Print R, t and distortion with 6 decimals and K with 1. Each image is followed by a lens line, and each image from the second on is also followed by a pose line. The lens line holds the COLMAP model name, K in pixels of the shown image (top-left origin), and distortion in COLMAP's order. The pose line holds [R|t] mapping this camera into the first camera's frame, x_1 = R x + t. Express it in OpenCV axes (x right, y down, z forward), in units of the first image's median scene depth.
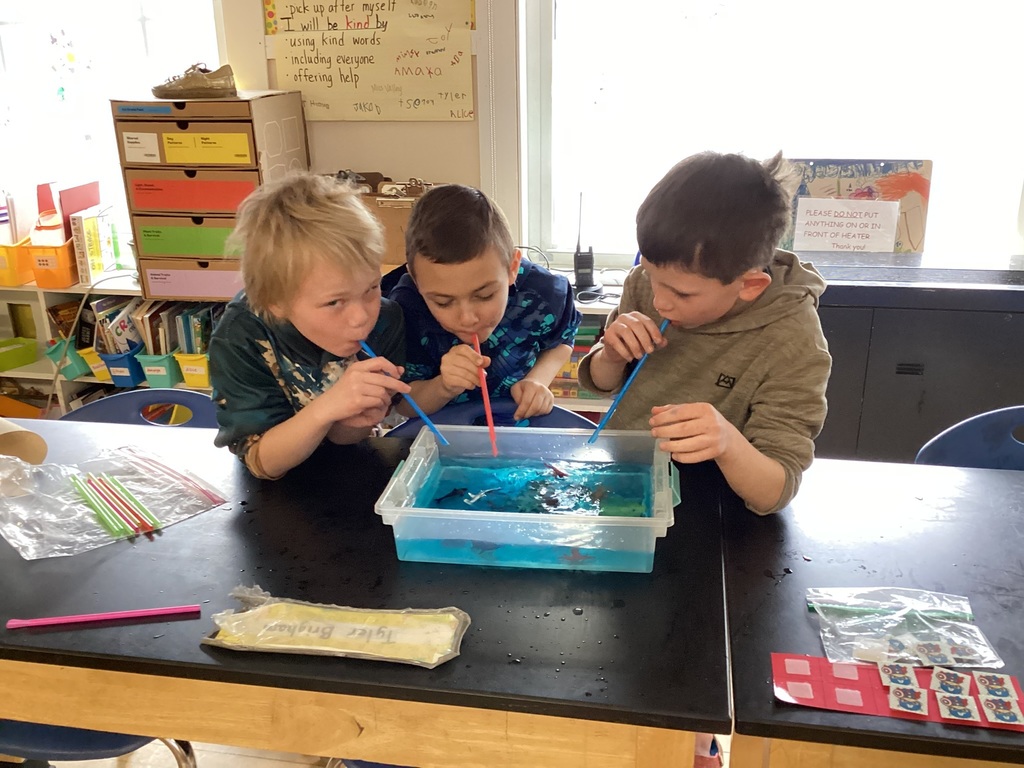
lens RADIAL K [[925.0, 0, 512.0], [0, 925.0, 384.0], [0, 0, 1]] dist [0.096157, -0.159434]
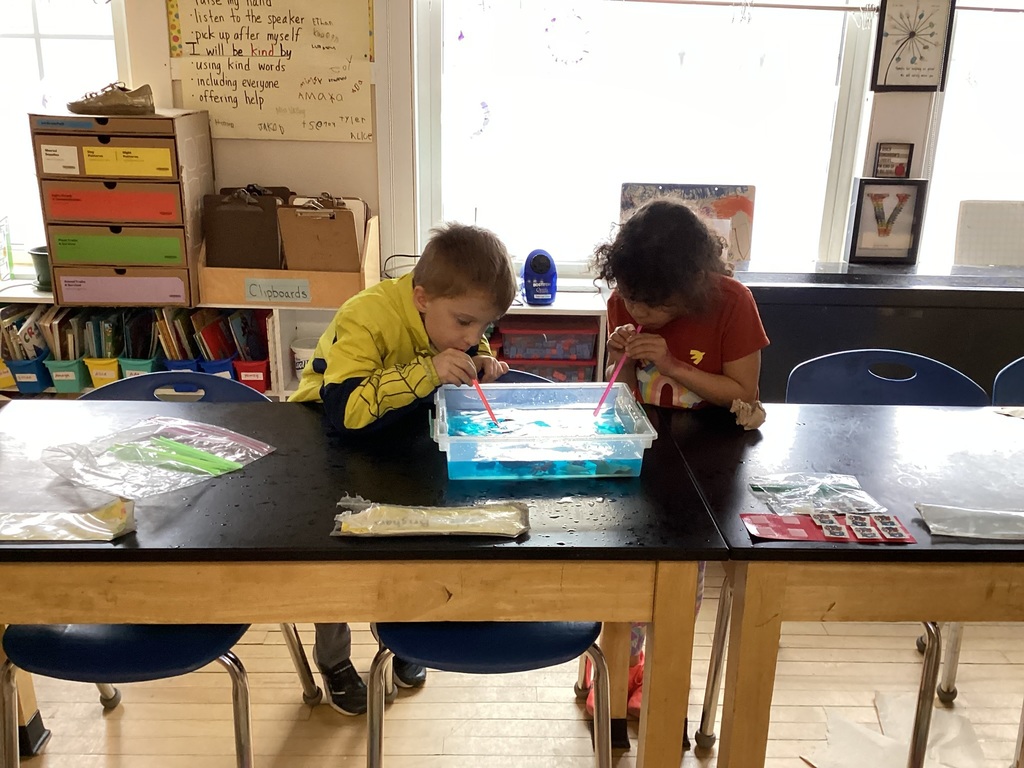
lens RADIAL K [[925.0, 0, 512.0], [0, 925.0, 384.0], [0, 0, 1]] dist [0.096157, -0.159434]
pose [[0.976790, -0.028564, 0.212284, -0.130162], [0.034005, 0.999179, -0.022024, 0.037357], [-0.211481, 0.028731, 0.976960, -0.120352]]
